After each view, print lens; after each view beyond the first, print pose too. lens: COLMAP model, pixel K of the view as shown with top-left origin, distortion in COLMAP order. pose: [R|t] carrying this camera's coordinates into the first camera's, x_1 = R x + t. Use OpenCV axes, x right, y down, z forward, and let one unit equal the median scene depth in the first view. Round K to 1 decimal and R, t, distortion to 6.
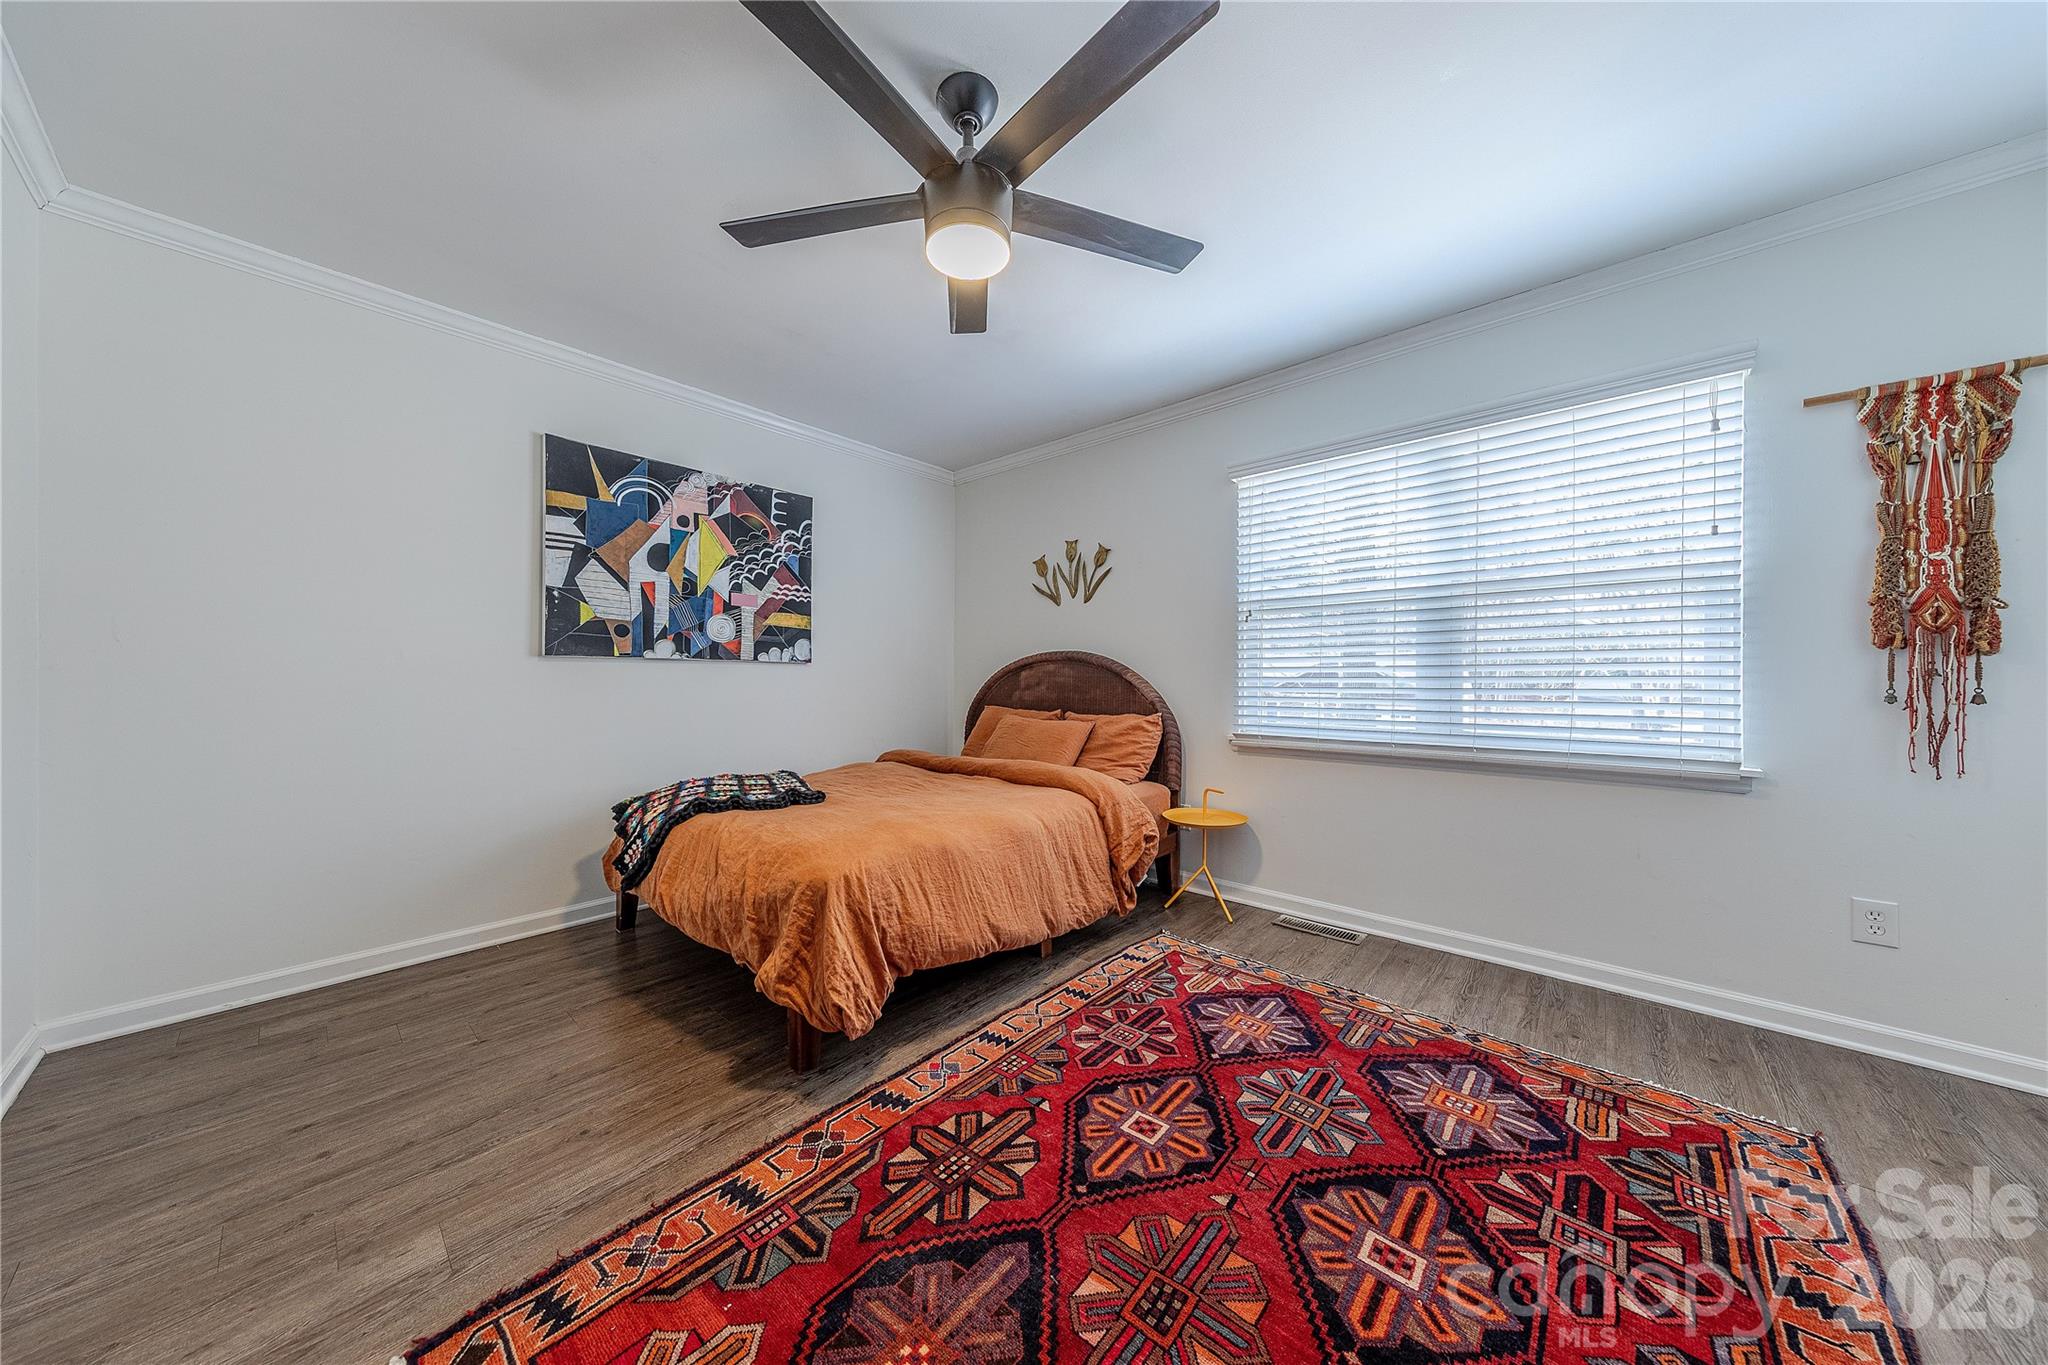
lens RADIAL K [[638.3, 0, 1010.9], [0, 638.3, 686.2], [0, 0, 1]] dist [0.009582, -0.001893]
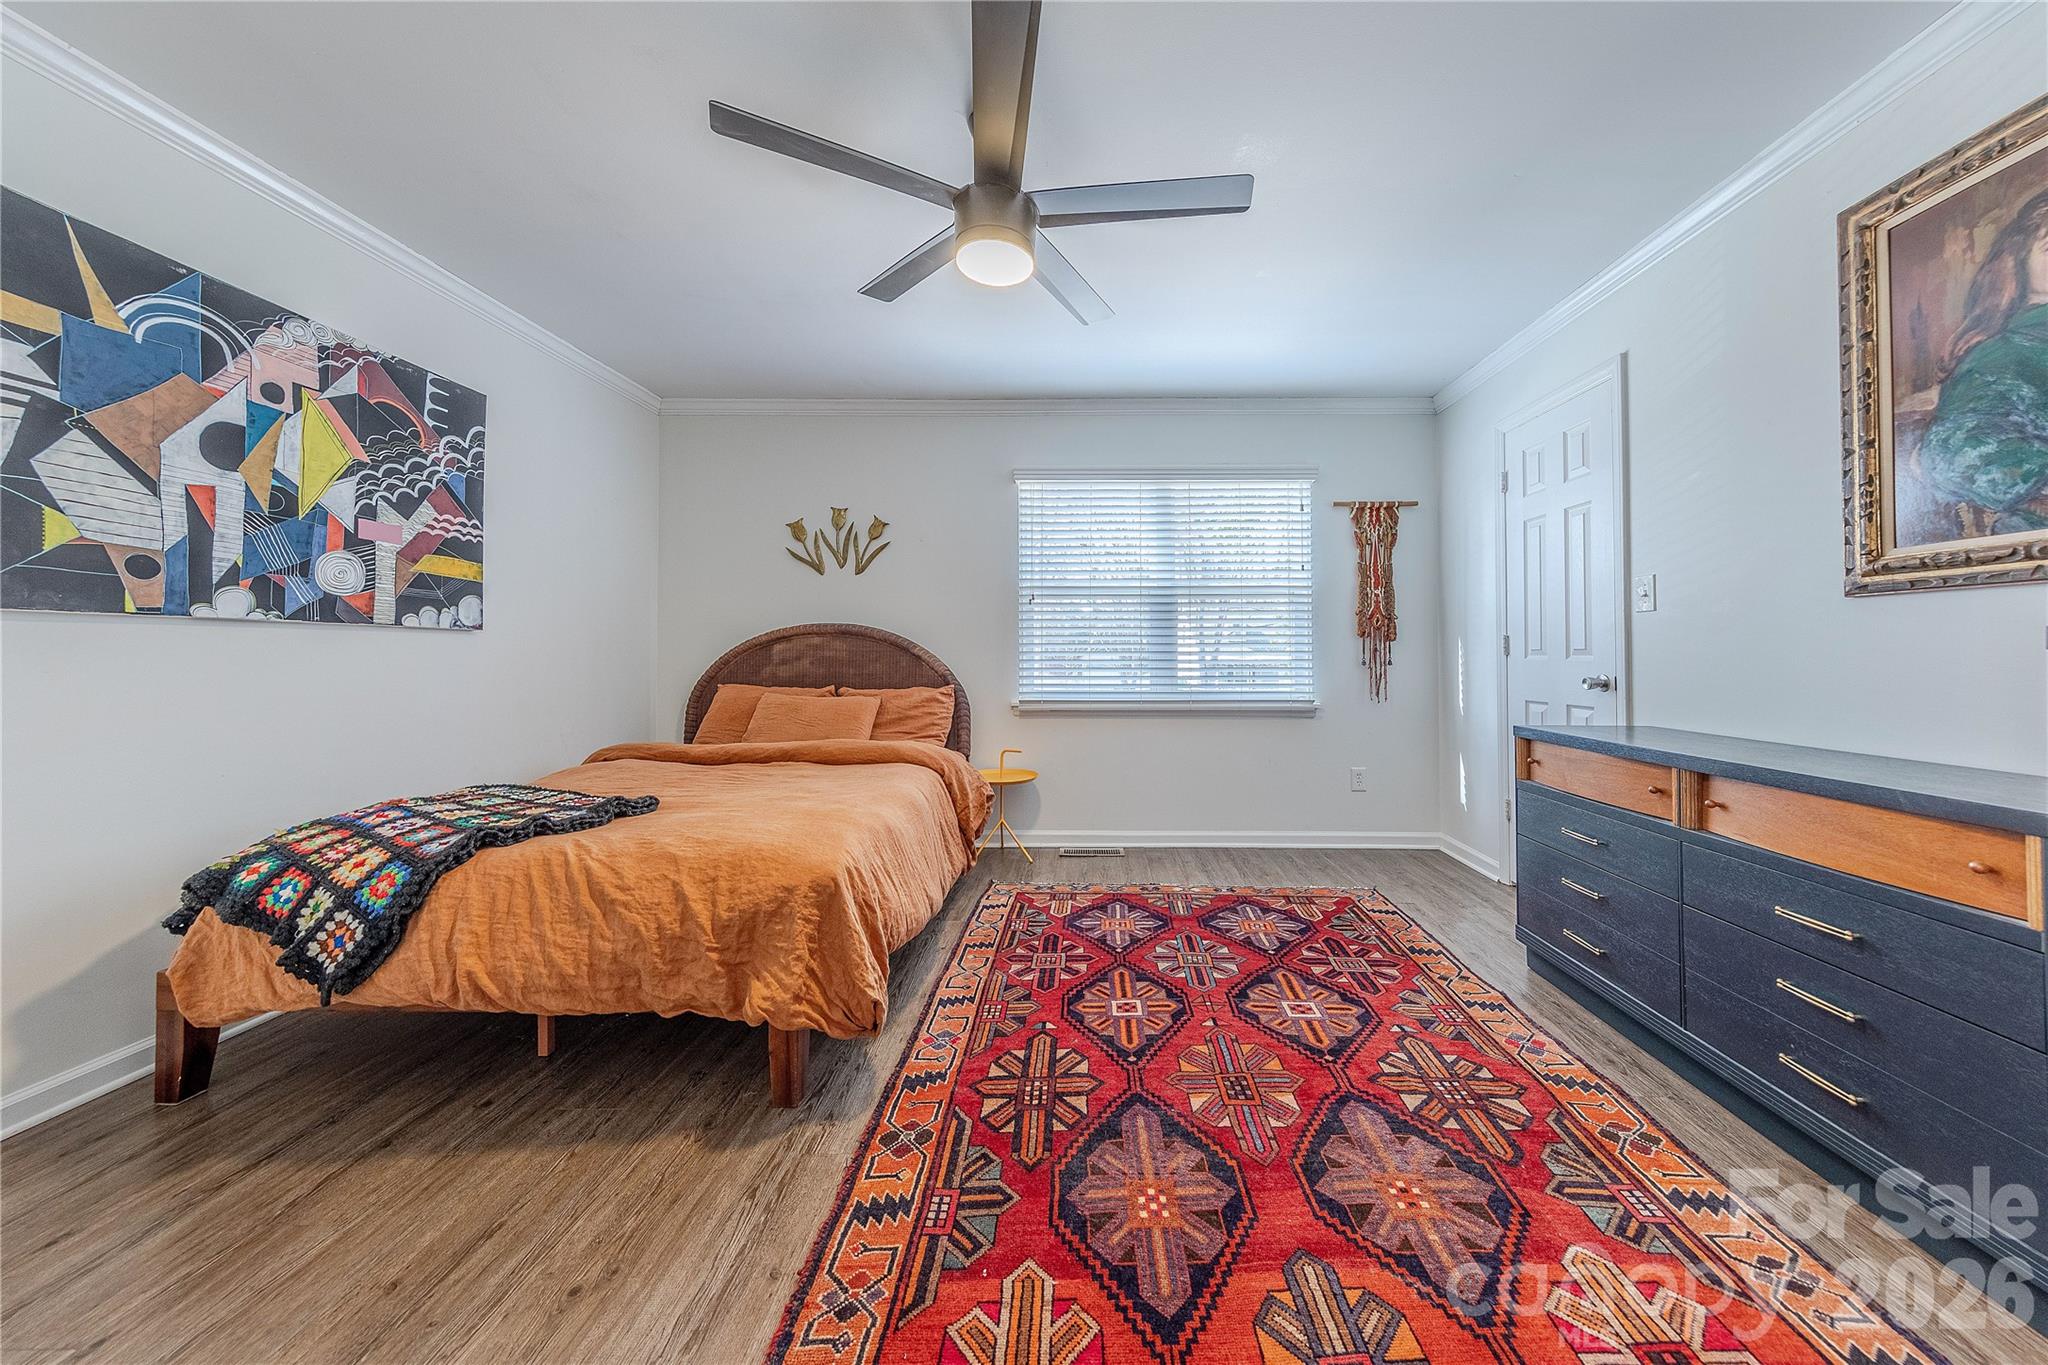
lens RADIAL K [[660.9, 0, 1065.5], [0, 660.9, 652.3], [0, 0, 1]] dist [0.010408, -0.002411]
pose [[0.759775, 0.000090, 0.650186, -0.443534], [0.007230, 0.999937, -0.008587, -0.002021], [-0.650145, 0.011225, 0.759727, 0.046564]]
